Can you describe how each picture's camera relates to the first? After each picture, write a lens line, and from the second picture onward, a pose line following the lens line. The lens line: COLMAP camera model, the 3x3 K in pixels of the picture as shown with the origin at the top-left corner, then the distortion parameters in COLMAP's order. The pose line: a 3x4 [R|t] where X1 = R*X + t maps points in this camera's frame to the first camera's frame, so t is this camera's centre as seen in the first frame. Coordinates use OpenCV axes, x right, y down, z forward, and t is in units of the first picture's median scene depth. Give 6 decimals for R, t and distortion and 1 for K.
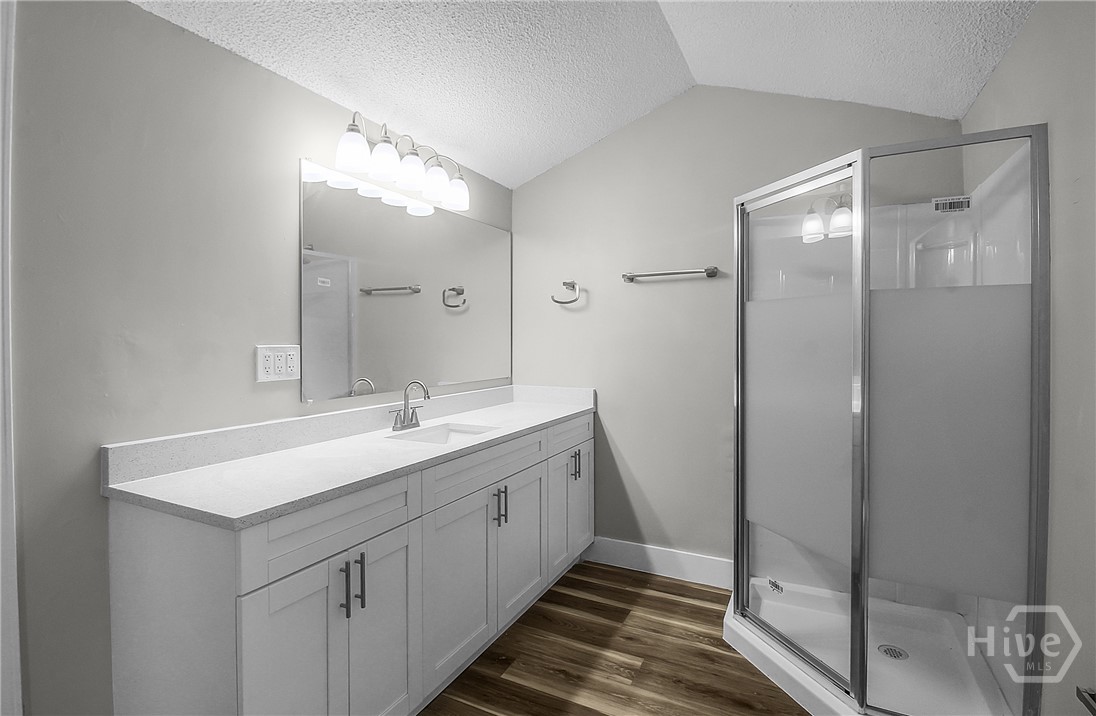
lens RADIAL K [[526.6, 0, 538.9], [0, 526.6, 343.0], [0, 0, 1]] dist [-0.008283, -0.005918]
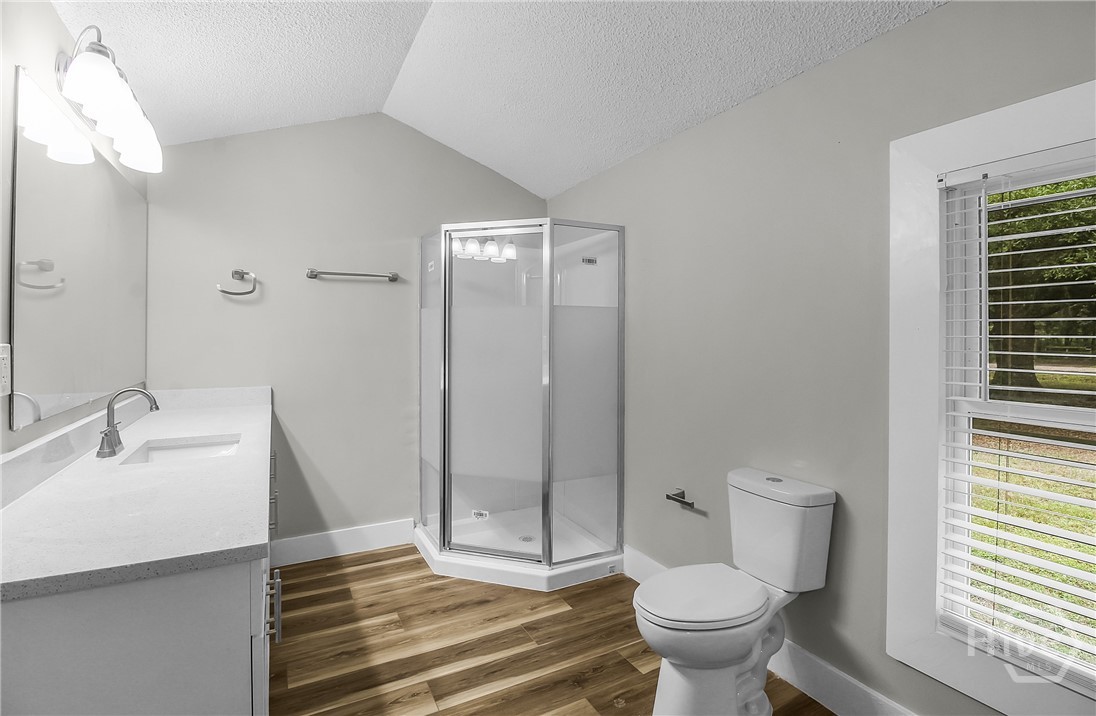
lens RADIAL K [[526.6, 0, 549.1], [0, 526.6, 333.9], [0, 0, 1]] dist [-0.008283, -0.005918]
pose [[0.568767, 0.002091, 0.822496, -0.523092], [0.002300, 0.999989, -0.004133, -0.004076], [-0.822496, 0.004243, 0.568756, 0.059258]]
